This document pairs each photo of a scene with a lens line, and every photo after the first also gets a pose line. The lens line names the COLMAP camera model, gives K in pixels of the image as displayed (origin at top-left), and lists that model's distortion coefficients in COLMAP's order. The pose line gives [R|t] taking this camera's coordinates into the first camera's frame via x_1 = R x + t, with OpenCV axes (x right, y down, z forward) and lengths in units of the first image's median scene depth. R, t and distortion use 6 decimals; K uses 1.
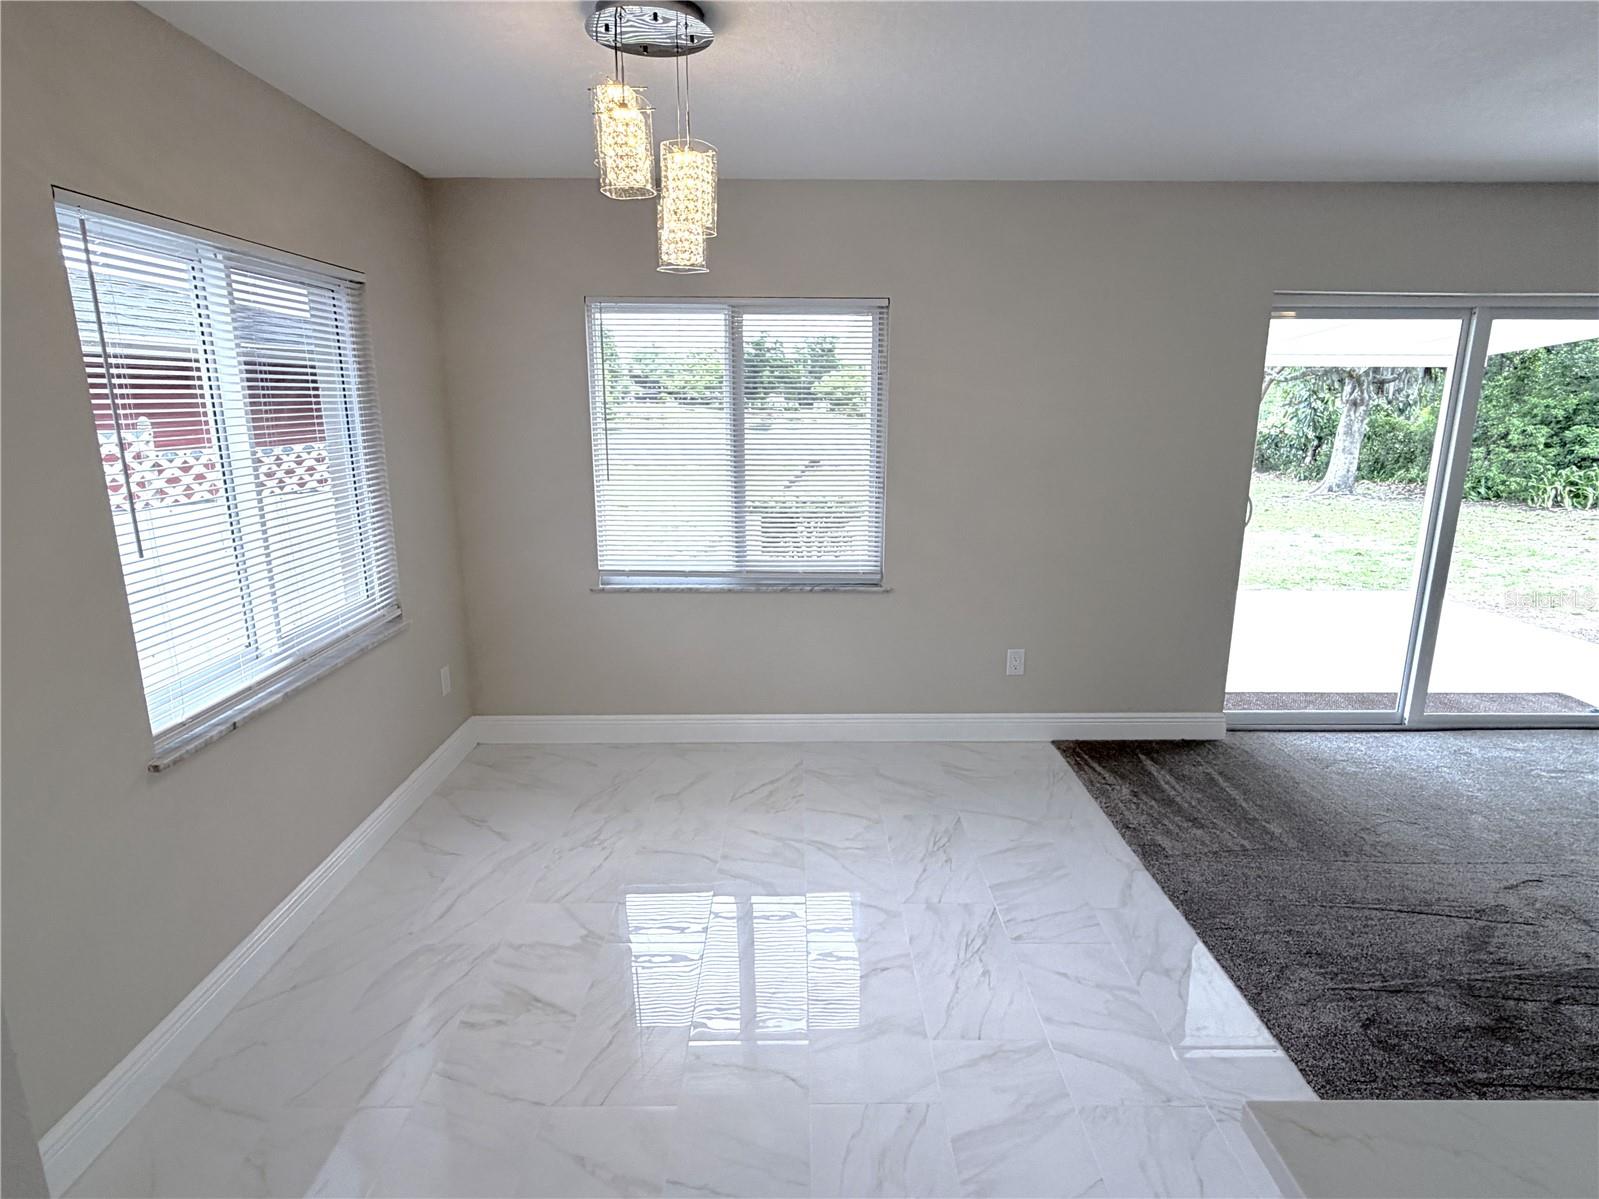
lens RADIAL K [[855.3, 0, 799.5], [0, 855.3, 599.5], [0, 0, 1]] dist [0.013920, -0.000751]
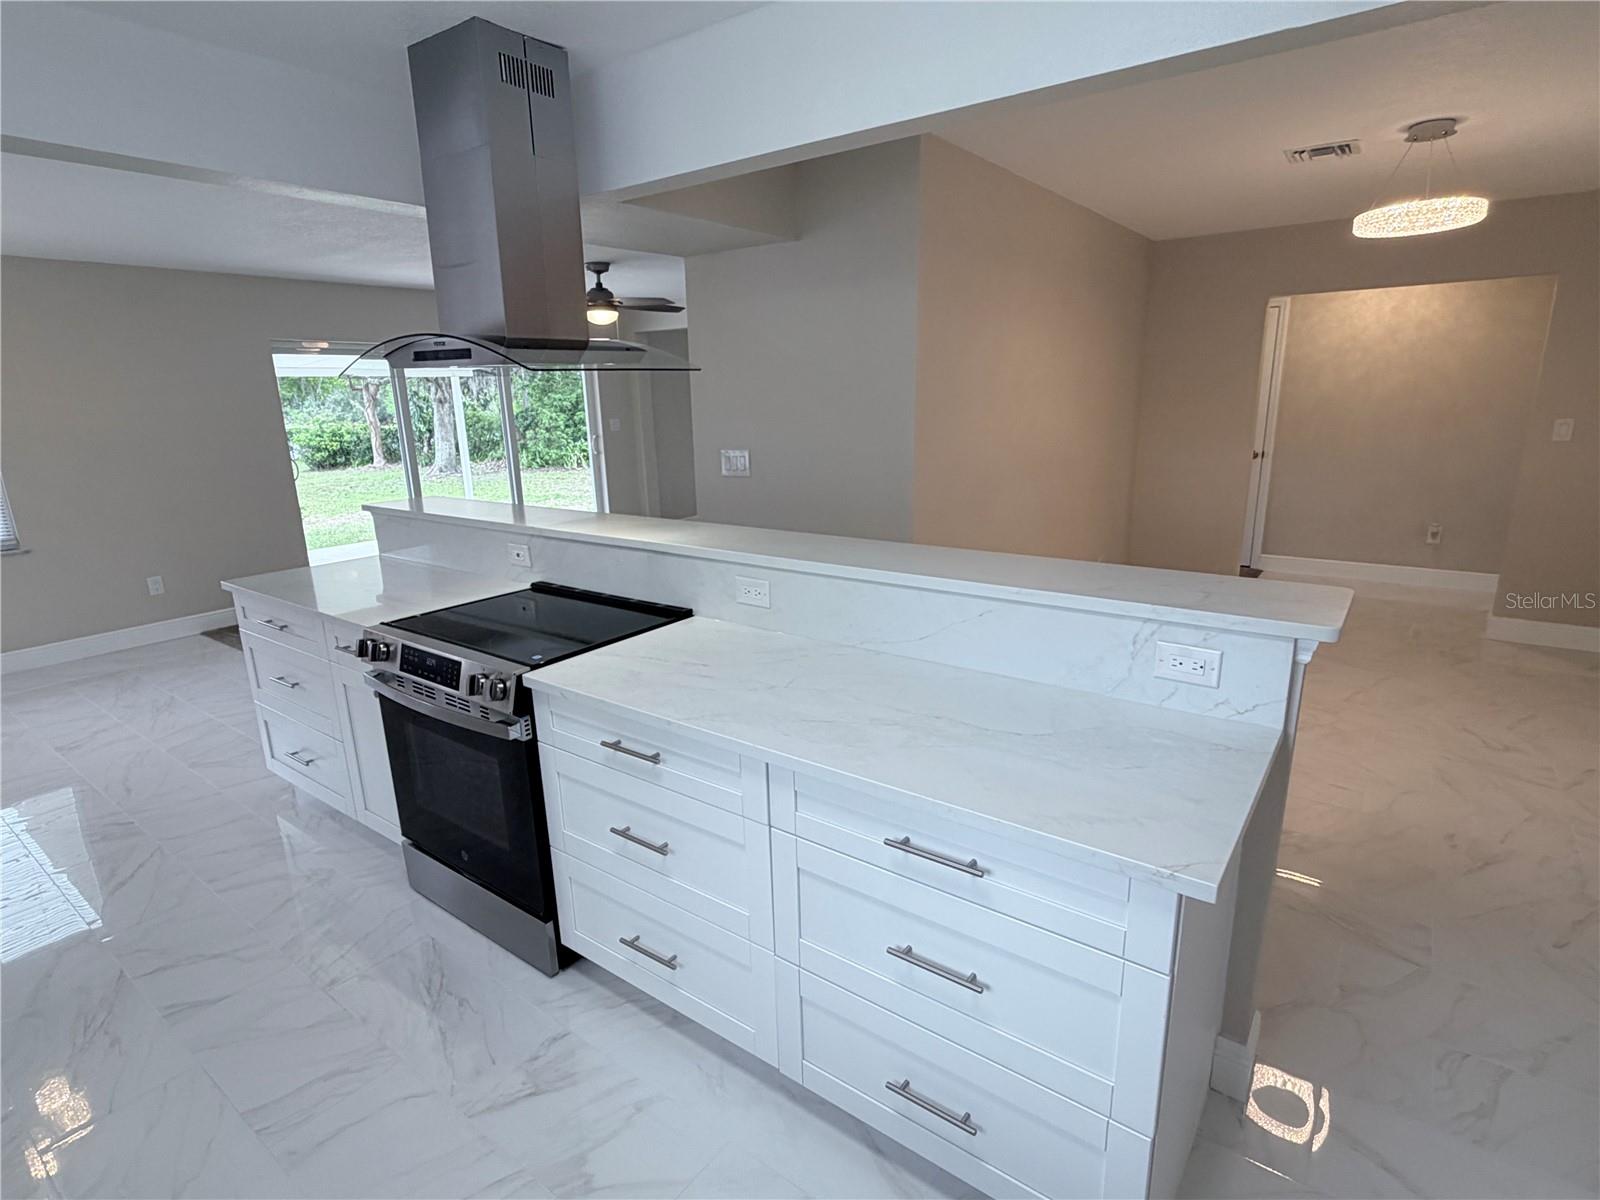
lens RADIAL K [[822.2, 0, 800.0], [0, 822.2, 600.0], [0, 0, 1]] dist [-0.003323, -0.000715]
pose [[0.598982, -0.217913, 0.770541, -0.034946], [0.210506, 0.971266, 0.111042, 0.034694], [-0.772598, 0.095691, 0.627643, -0.146190]]
